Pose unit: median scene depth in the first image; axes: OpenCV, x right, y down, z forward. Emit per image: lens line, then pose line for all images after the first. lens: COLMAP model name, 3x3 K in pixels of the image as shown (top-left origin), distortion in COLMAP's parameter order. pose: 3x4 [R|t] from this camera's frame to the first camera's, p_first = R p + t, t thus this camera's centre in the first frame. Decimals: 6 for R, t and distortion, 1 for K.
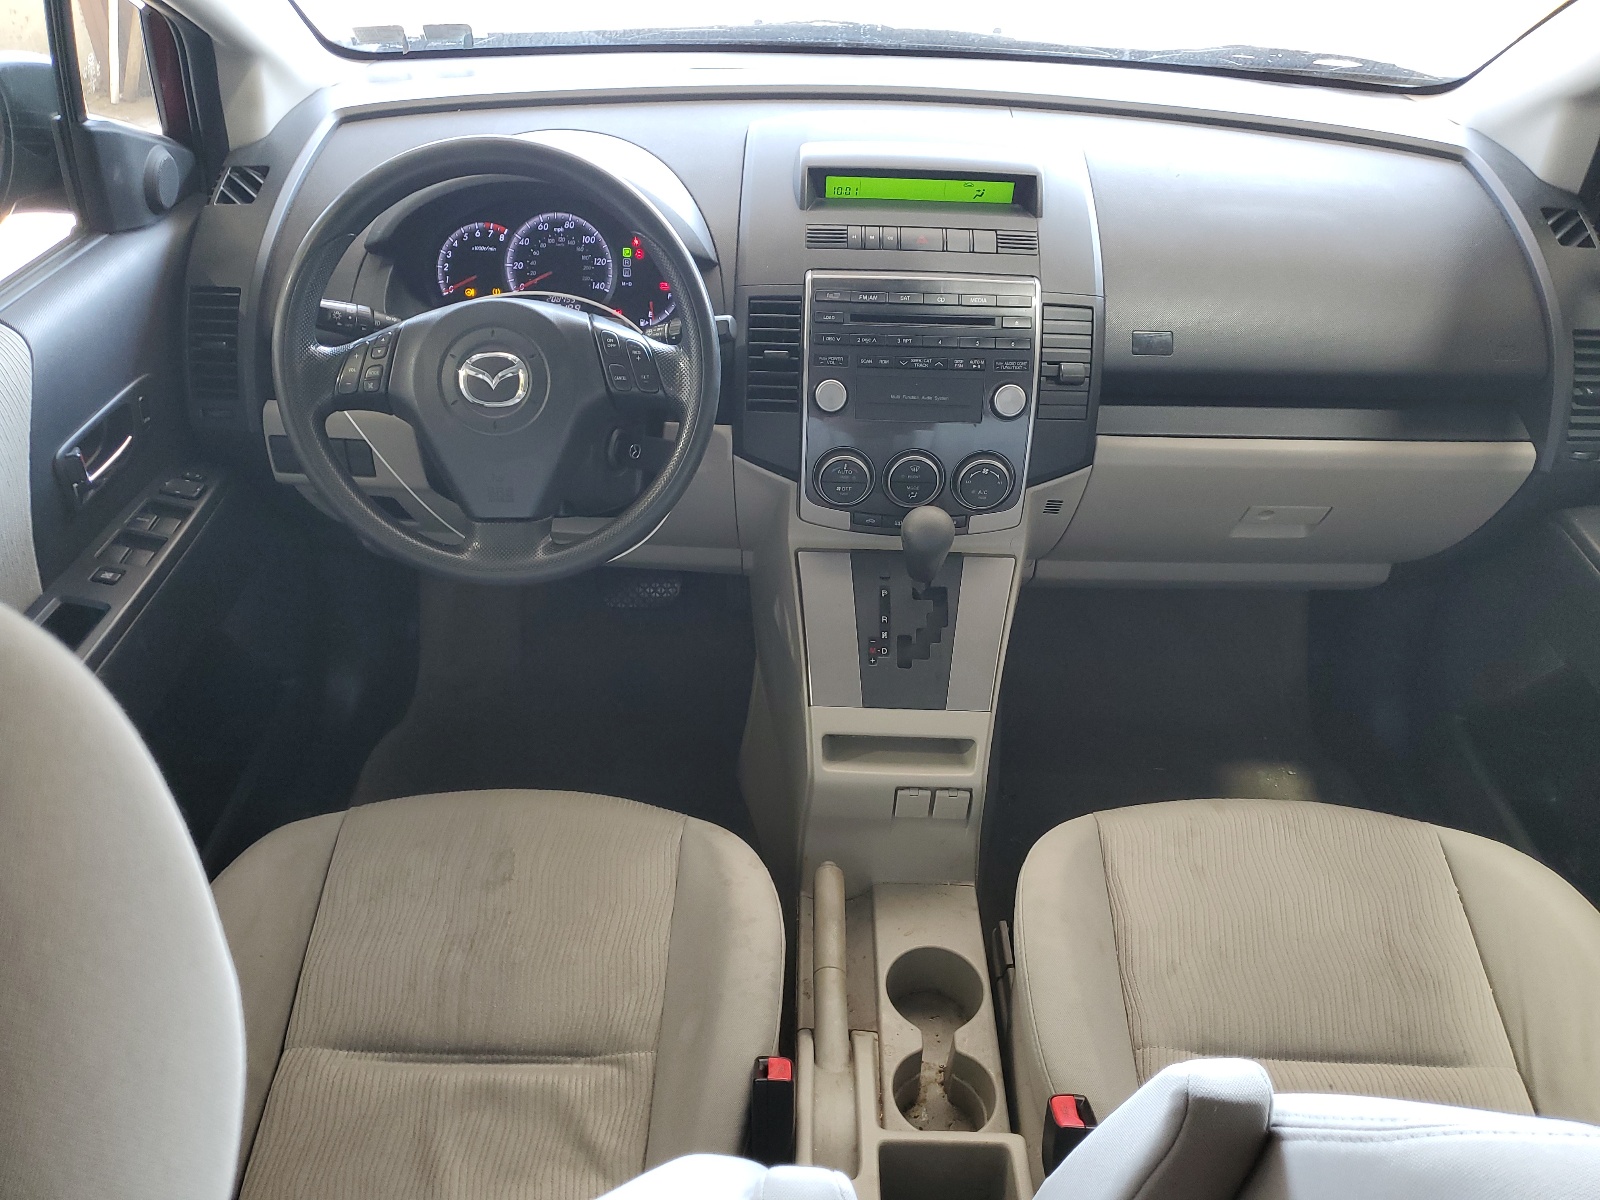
lens RADIAL K [[1210.9, 0, 798.8], [0, 1210.9, 600.0], [0, 0, 1]] dist [-0.038466, -0.002152]
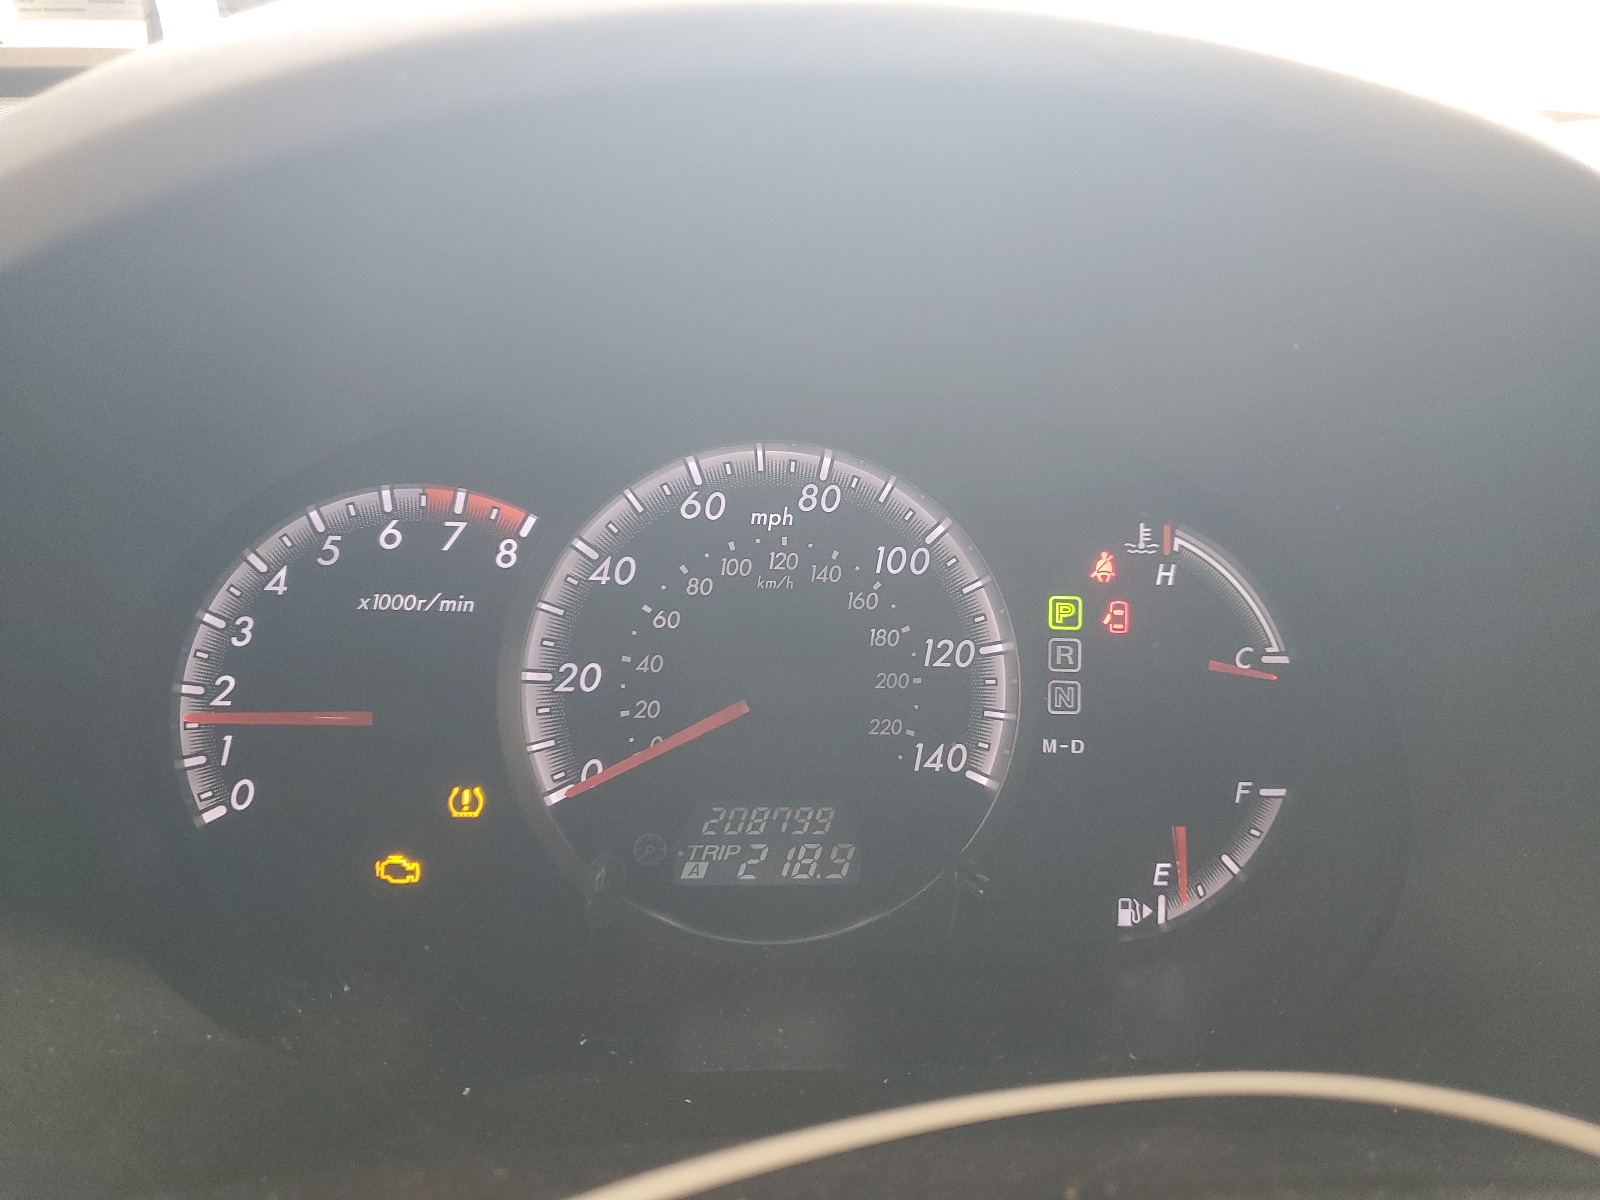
lens RADIAL K [[1210.9, 0, 801.0], [0, 1210.9, 602.3], [0, 0, 1]] dist [-0.038466, -0.002152]
pose [[0.978524, -0.014442, 0.205625, -0.239767], [0.072385, 0.958091, -0.277170, -0.228694], [-0.193004, 0.286101, 0.938560, 0.788787]]
